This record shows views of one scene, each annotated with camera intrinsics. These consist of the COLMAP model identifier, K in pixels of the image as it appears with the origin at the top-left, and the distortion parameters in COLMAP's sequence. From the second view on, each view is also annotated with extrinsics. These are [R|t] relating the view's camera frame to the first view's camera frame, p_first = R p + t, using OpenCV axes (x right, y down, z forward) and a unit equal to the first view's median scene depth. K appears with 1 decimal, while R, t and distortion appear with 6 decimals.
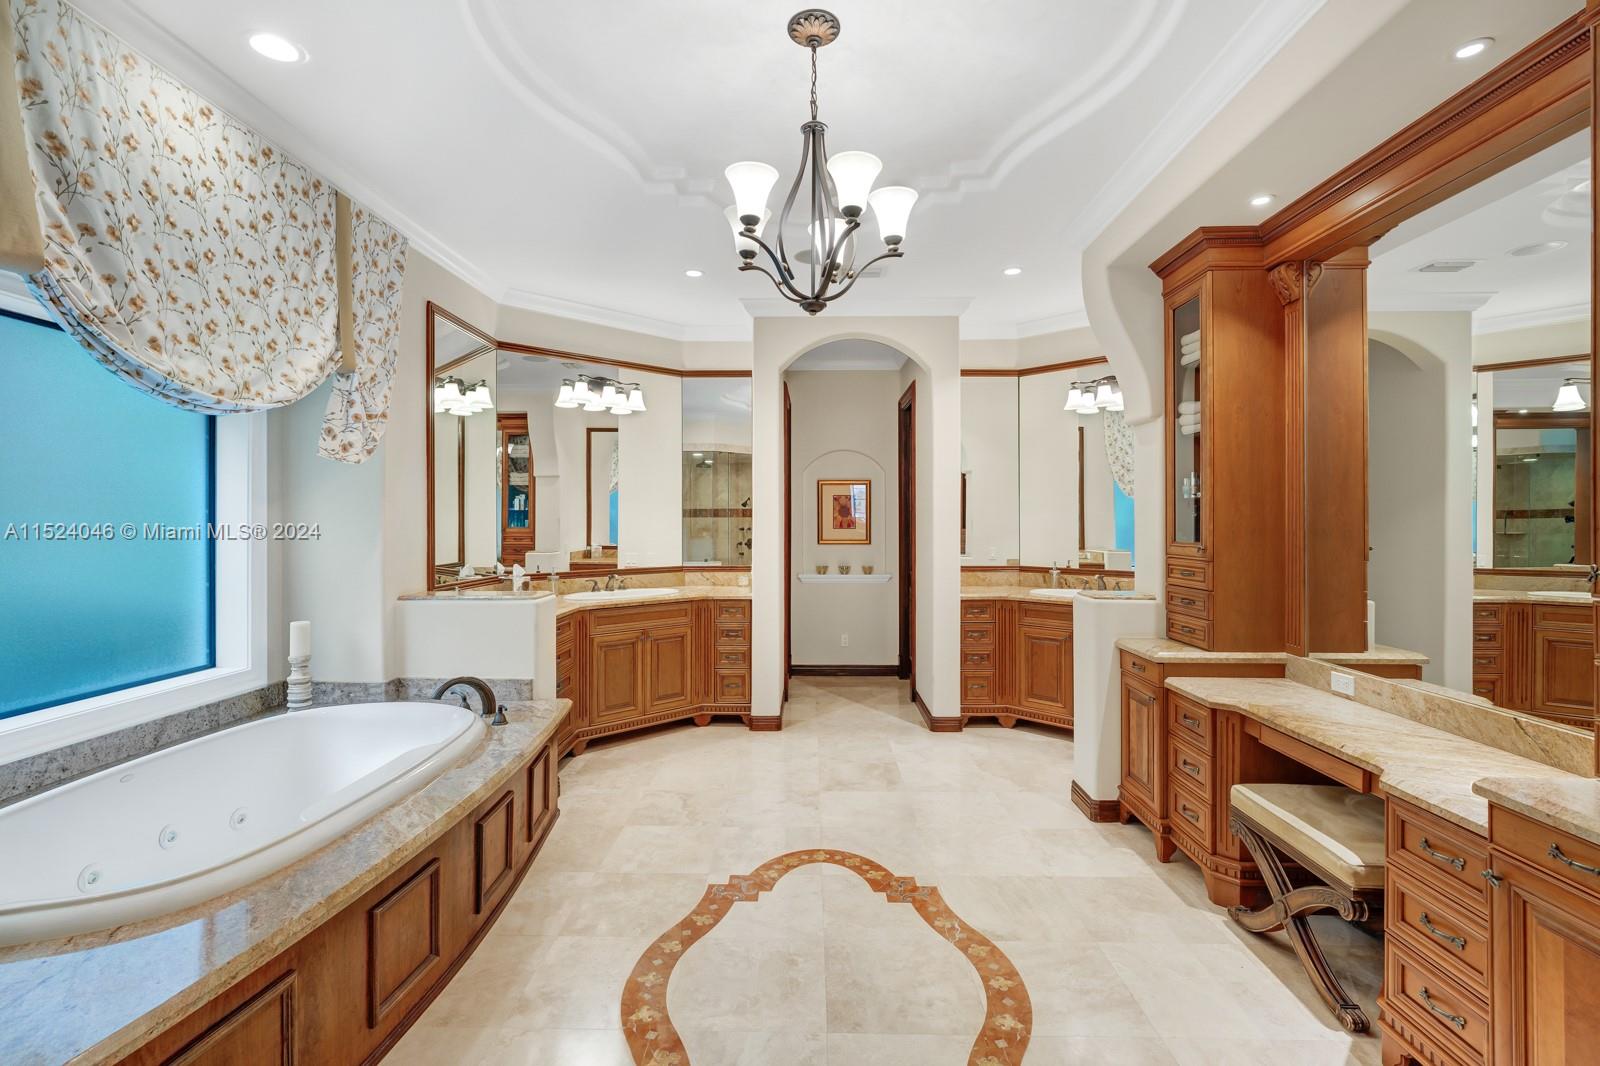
lens RADIAL K [[725.2, 0, 799.4], [0, 725.2, 525.6], [0, 0, 1]] dist [-0.008673, 0.003198]
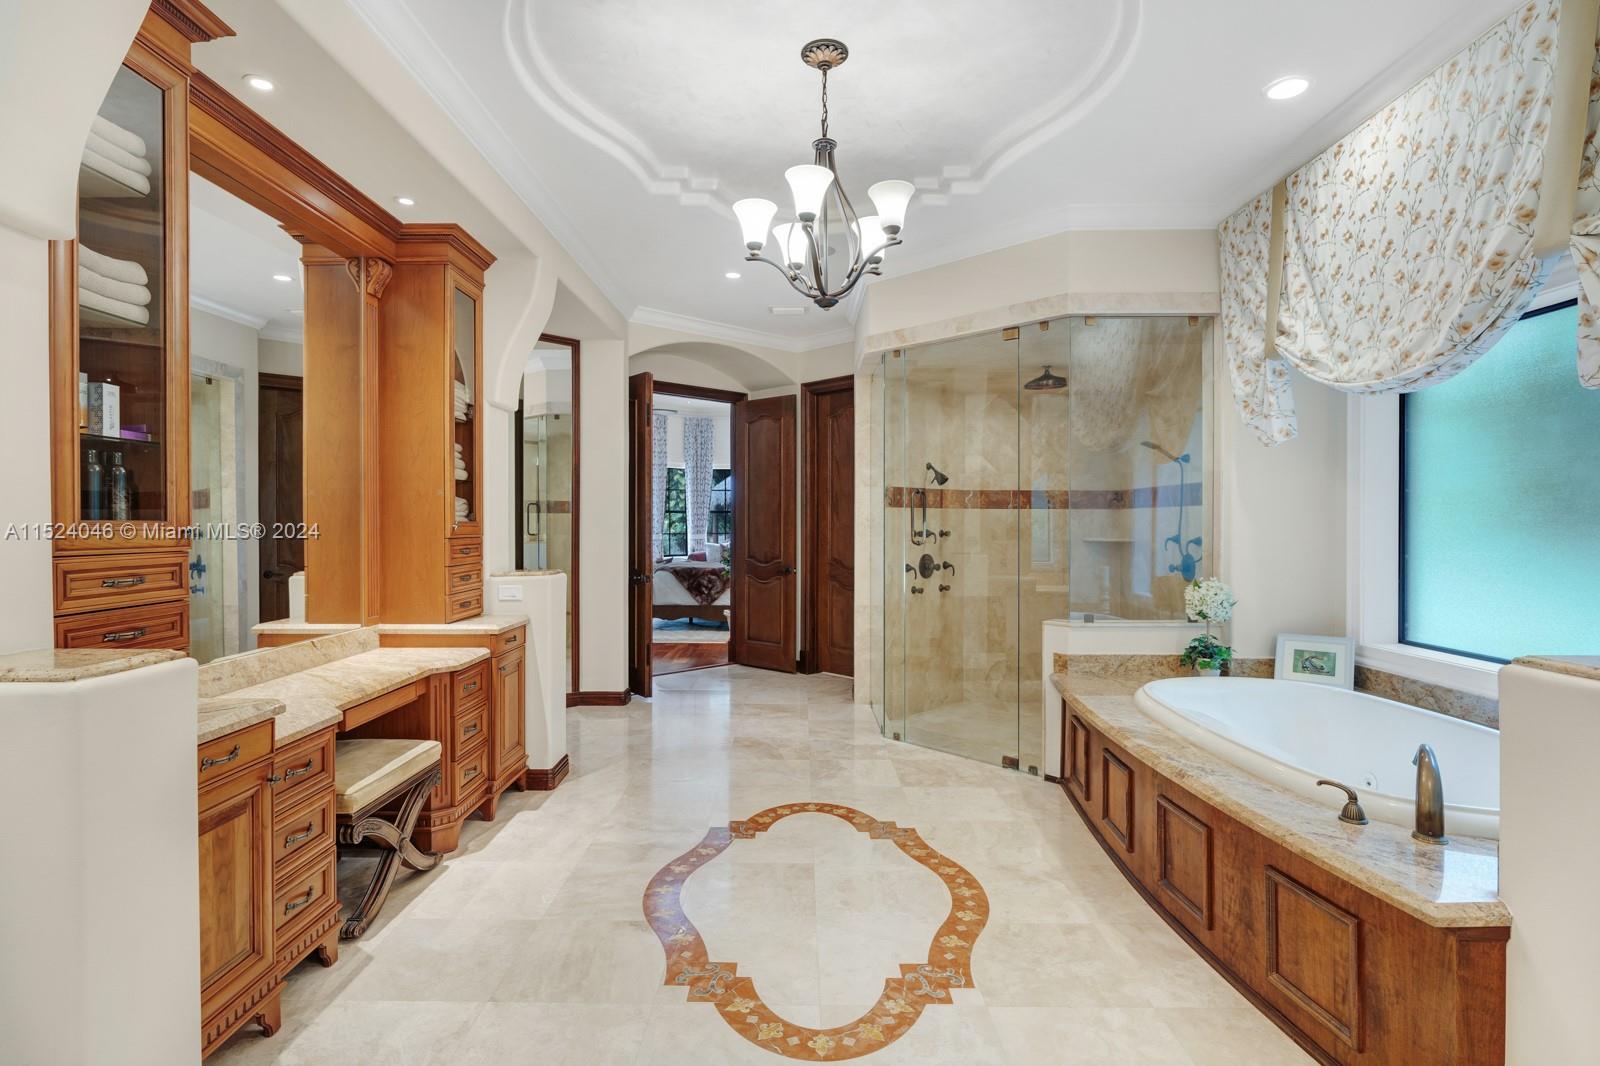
lens RADIAL K [[834.8, 0, 800.3], [0, 834.8, 527.4], [0, 0, 1]] dist [-0.000406, 0.000083]
pose [[-0.999828, 0.001218, -0.018525, 0.068338], [0.001080, 0.999972, 0.007450, 0.027811], [0.018533, 0.007428, -0.999801, 1.919865]]
